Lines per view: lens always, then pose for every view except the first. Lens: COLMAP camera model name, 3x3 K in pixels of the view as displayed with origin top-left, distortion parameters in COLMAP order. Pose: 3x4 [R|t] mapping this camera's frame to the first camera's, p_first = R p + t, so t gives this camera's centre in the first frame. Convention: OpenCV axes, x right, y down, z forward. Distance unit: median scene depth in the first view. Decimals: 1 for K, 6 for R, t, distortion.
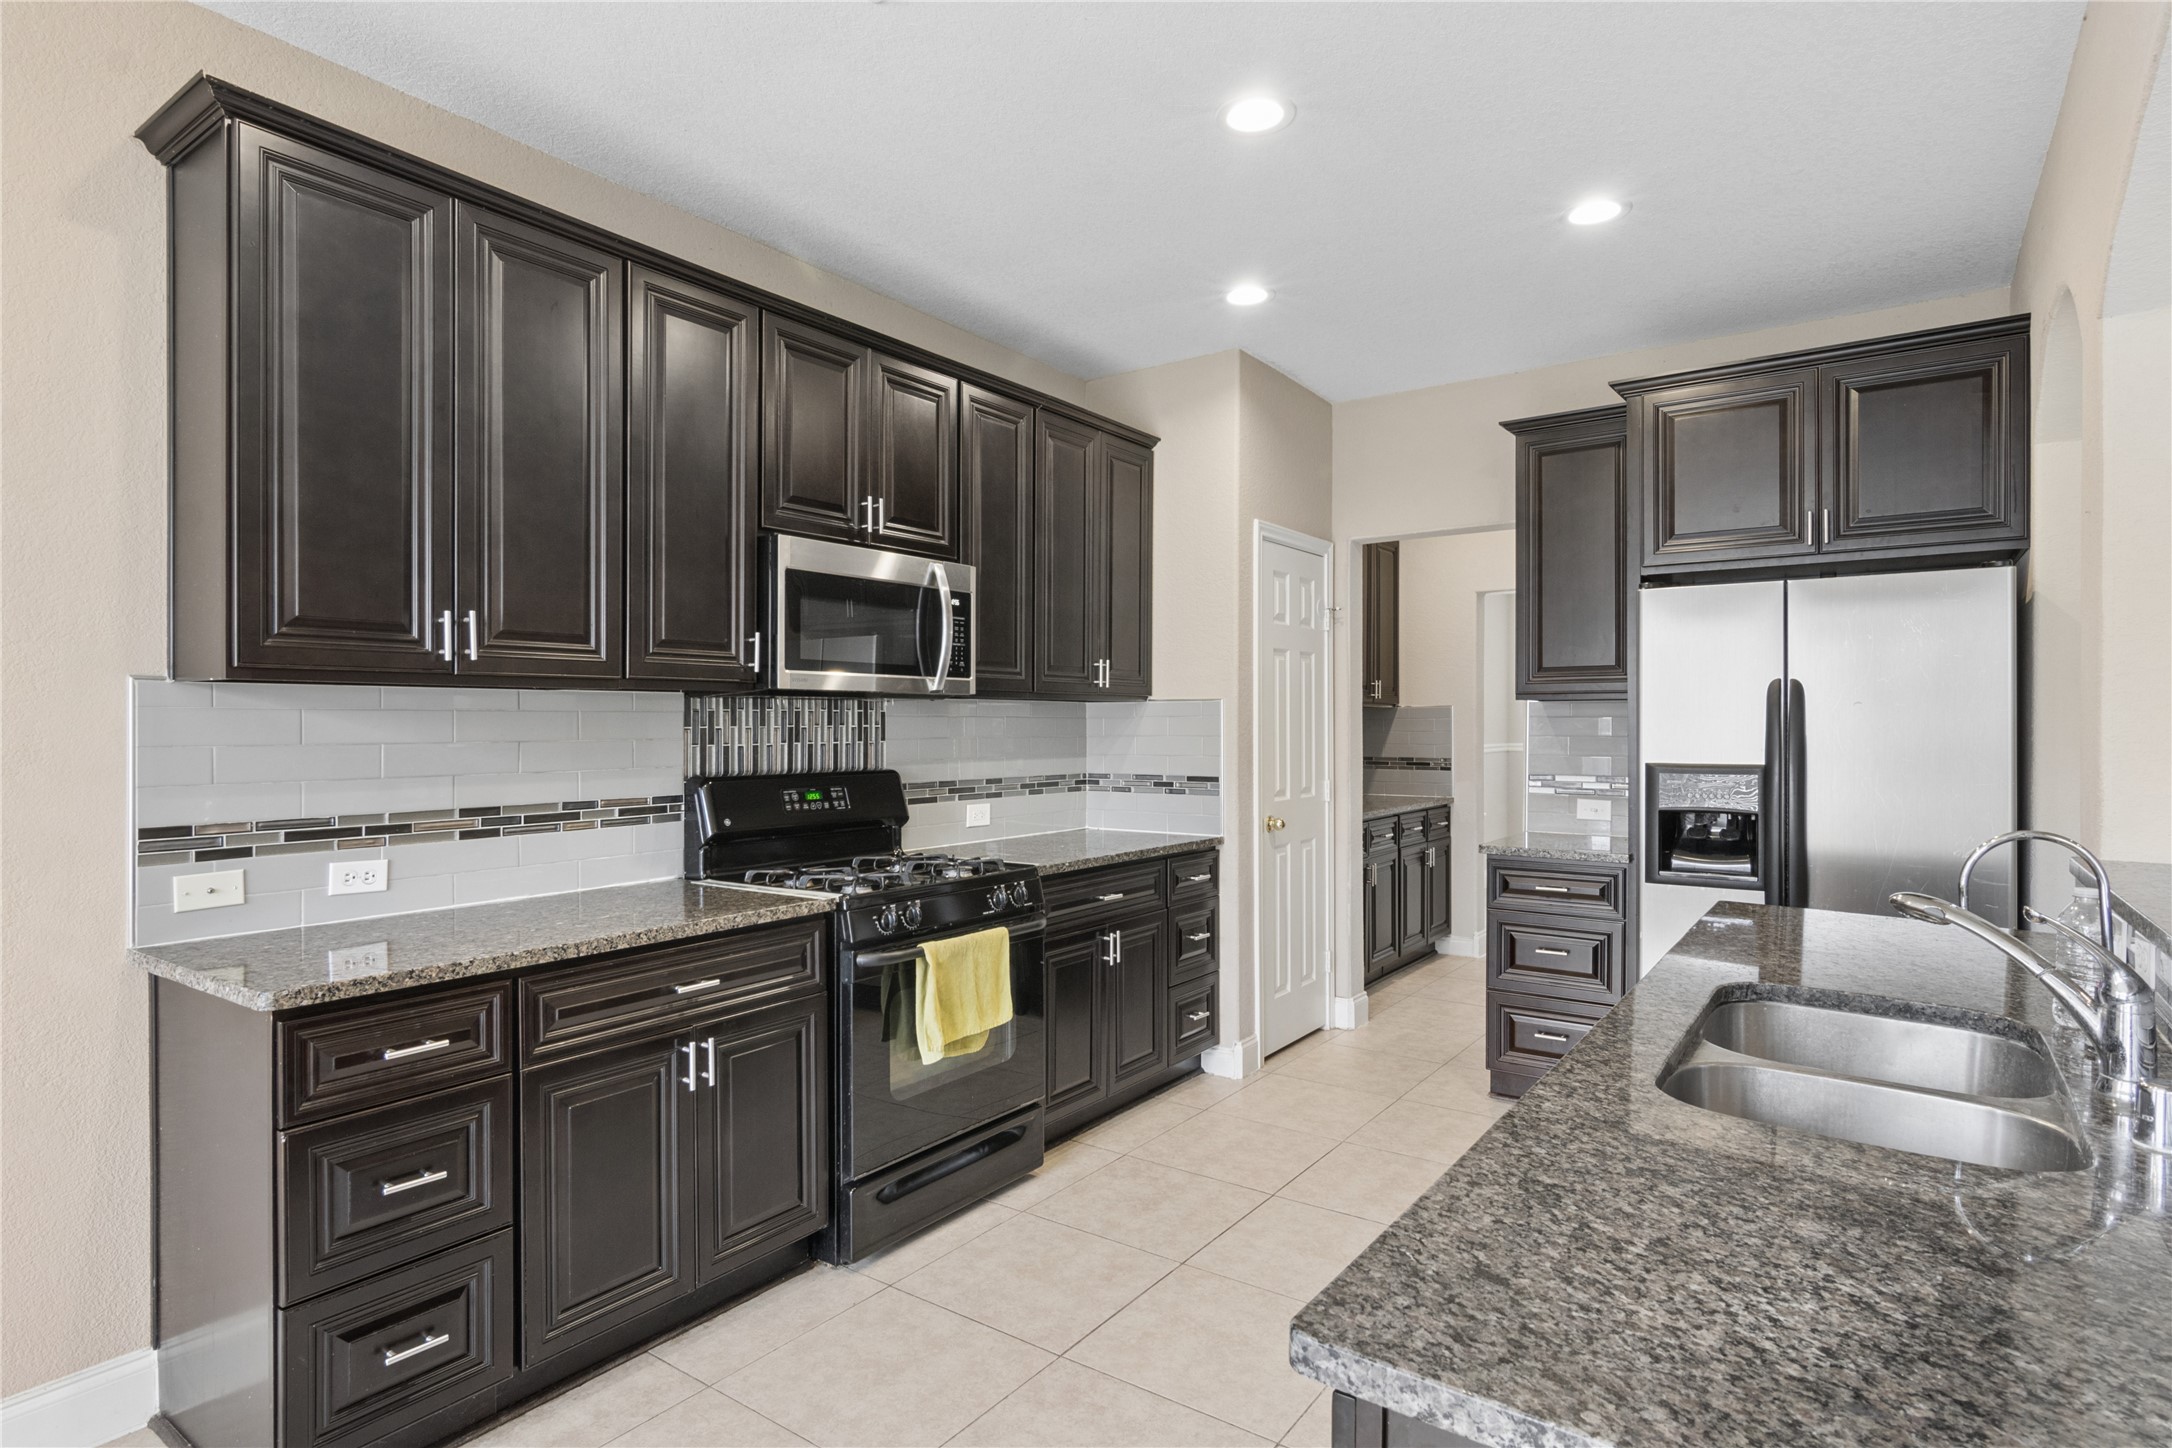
lens RADIAL K [[1147.4, 0, 1098.5], [0, 1147.4, 720.3], [0, 0, 1]] dist [-0.007452, 0.001987]
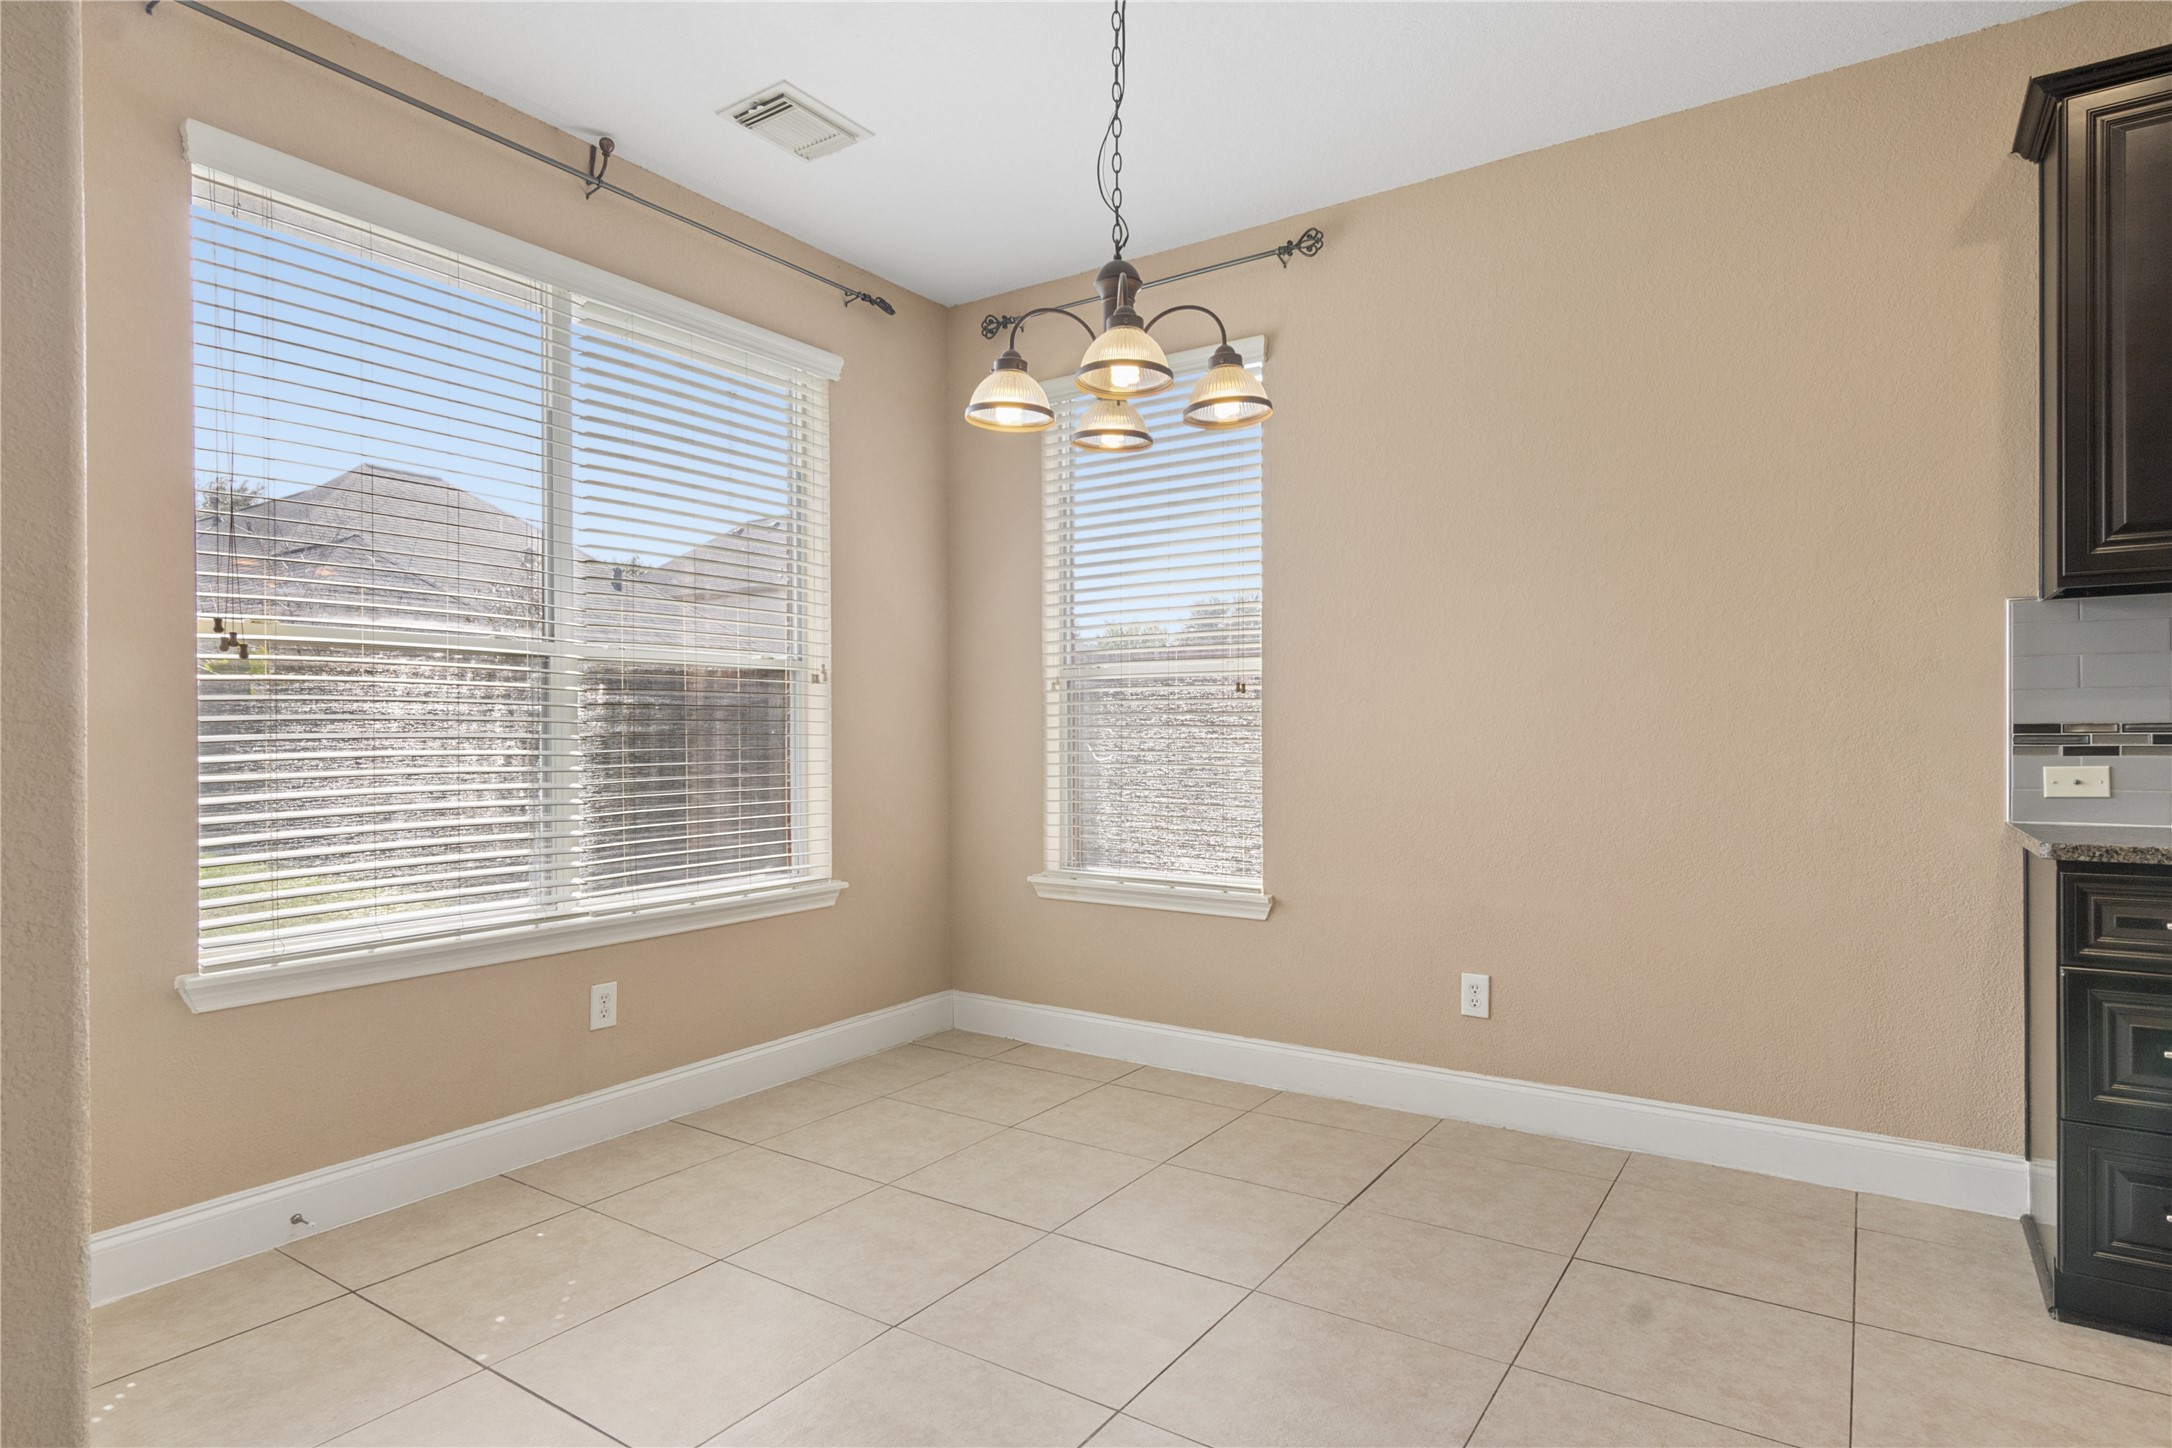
lens RADIAL K [[1147.4, 0, 1101.1], [0, 1147.4, 740.5], [0, 0, 1]] dist [-0.007452, 0.001987]
pose [[0.022615, 0.003637, -0.999738, 0.256876], [0.004847, 0.999981, 0.003747, 0.075461], [0.999733, -0.004930, 0.022597, 0.002991]]
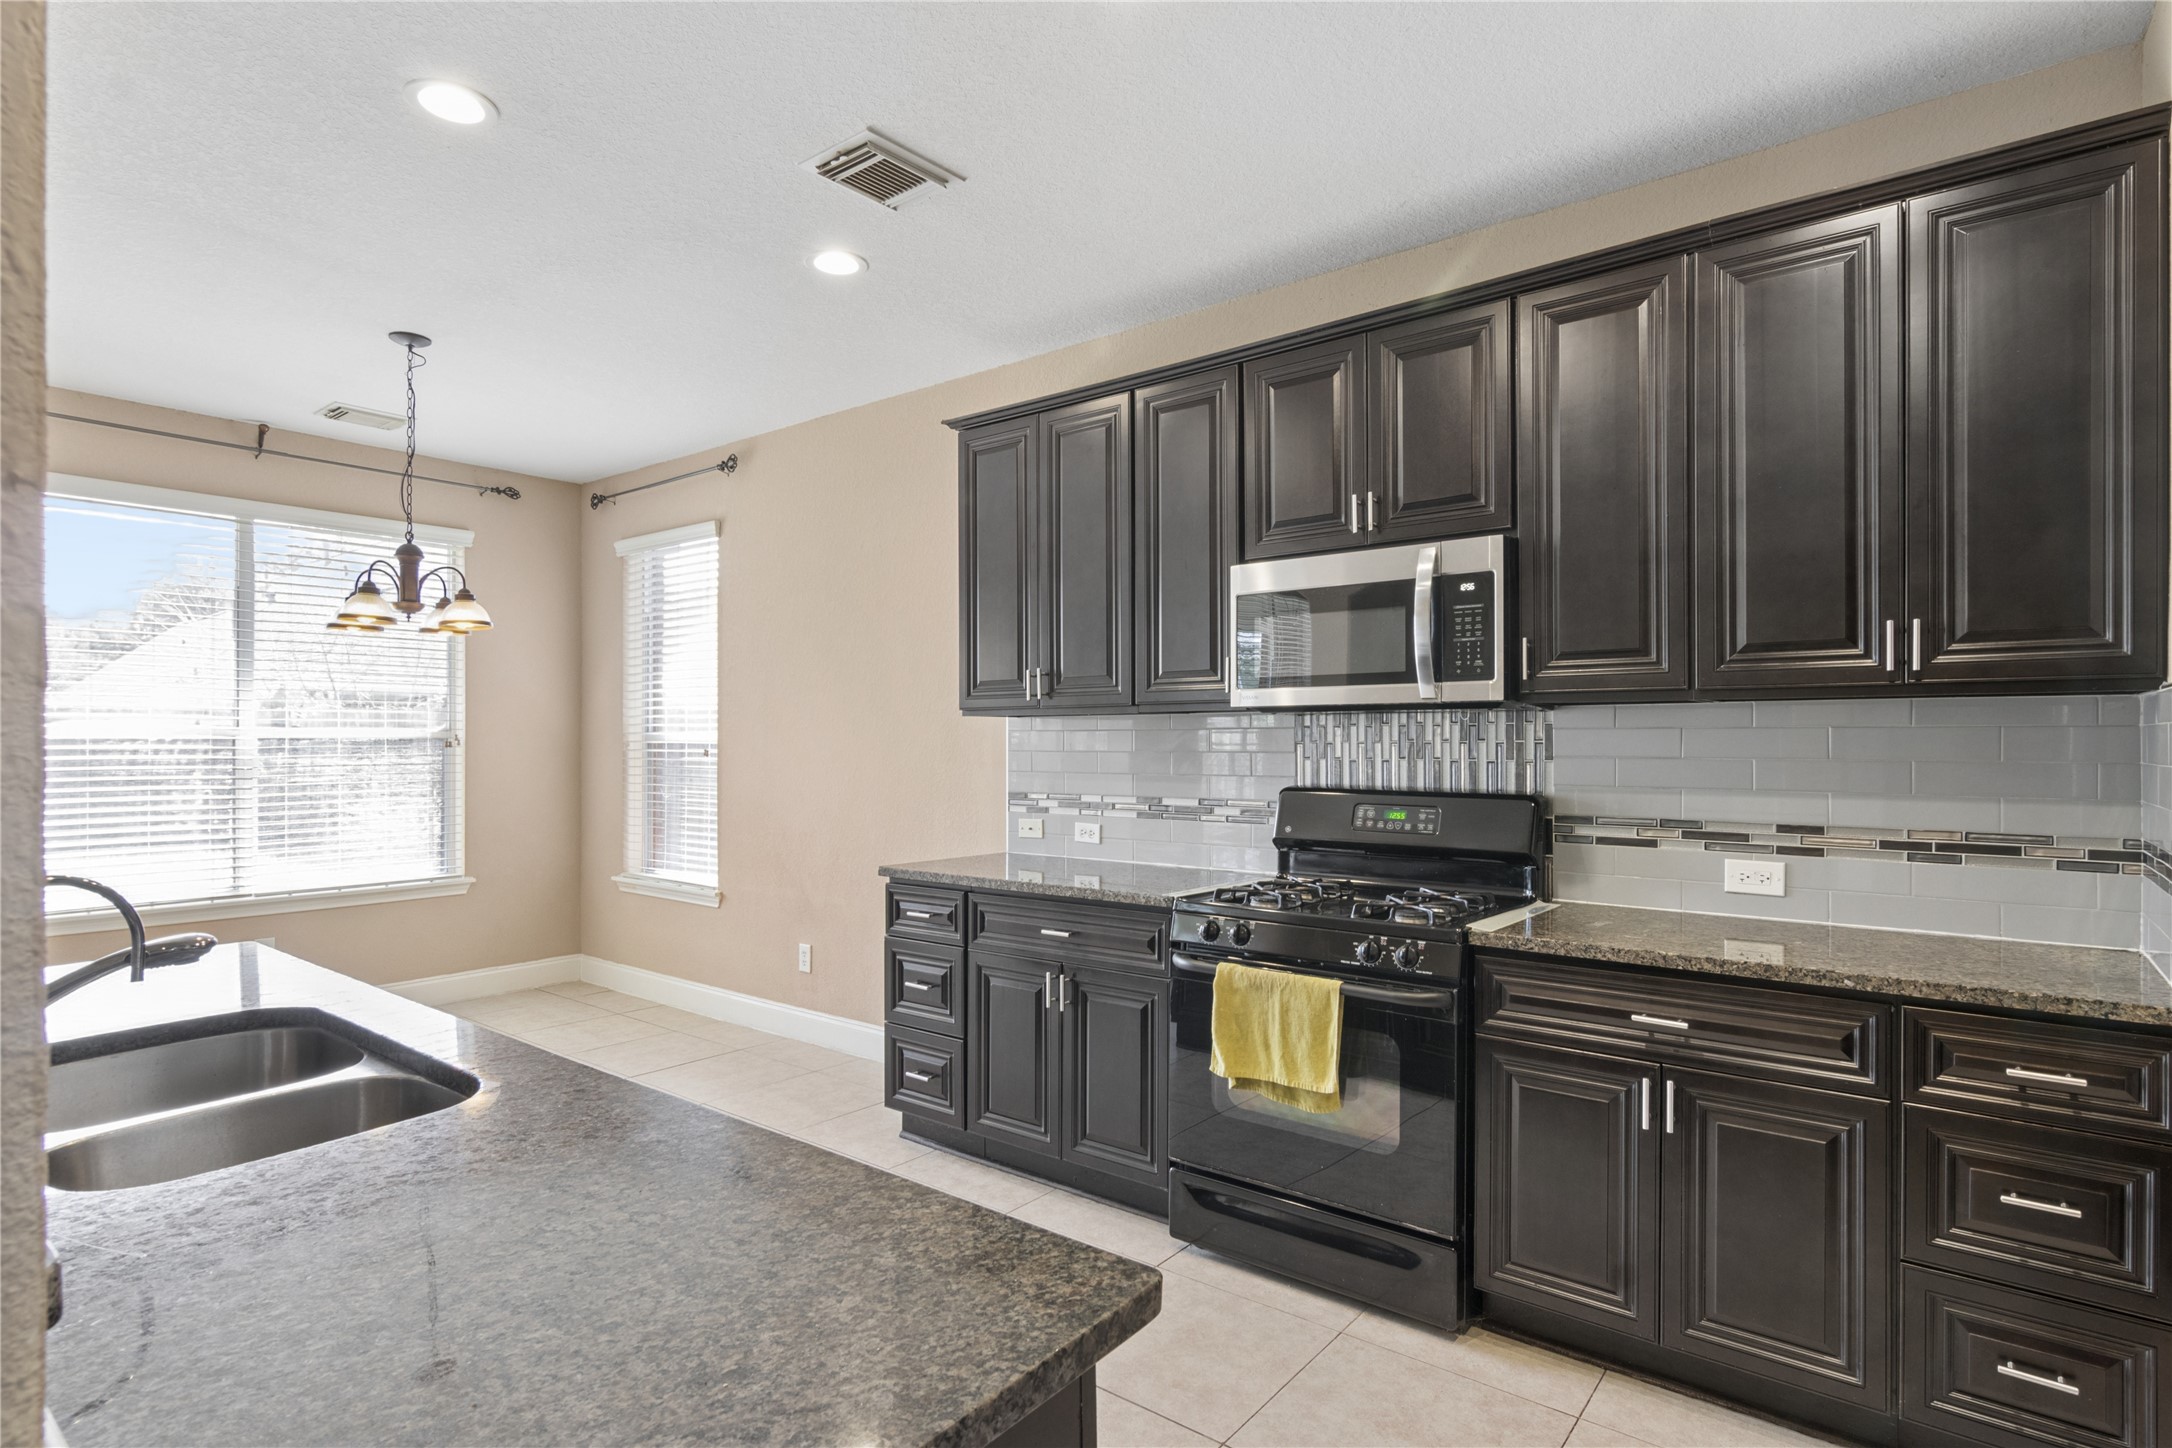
lens RADIAL K [[1100.1, 0, 1078.7], [0, 1100.1, 739.3], [0, 0, 1]] dist [0.000253, 0.000070]
pose [[-0.064640, -0.002643, -0.997905, 0.775642], [0.001354, 0.999995, -0.002737, 0.006336], [0.997908, -0.001528, -0.064636, 0.915102]]
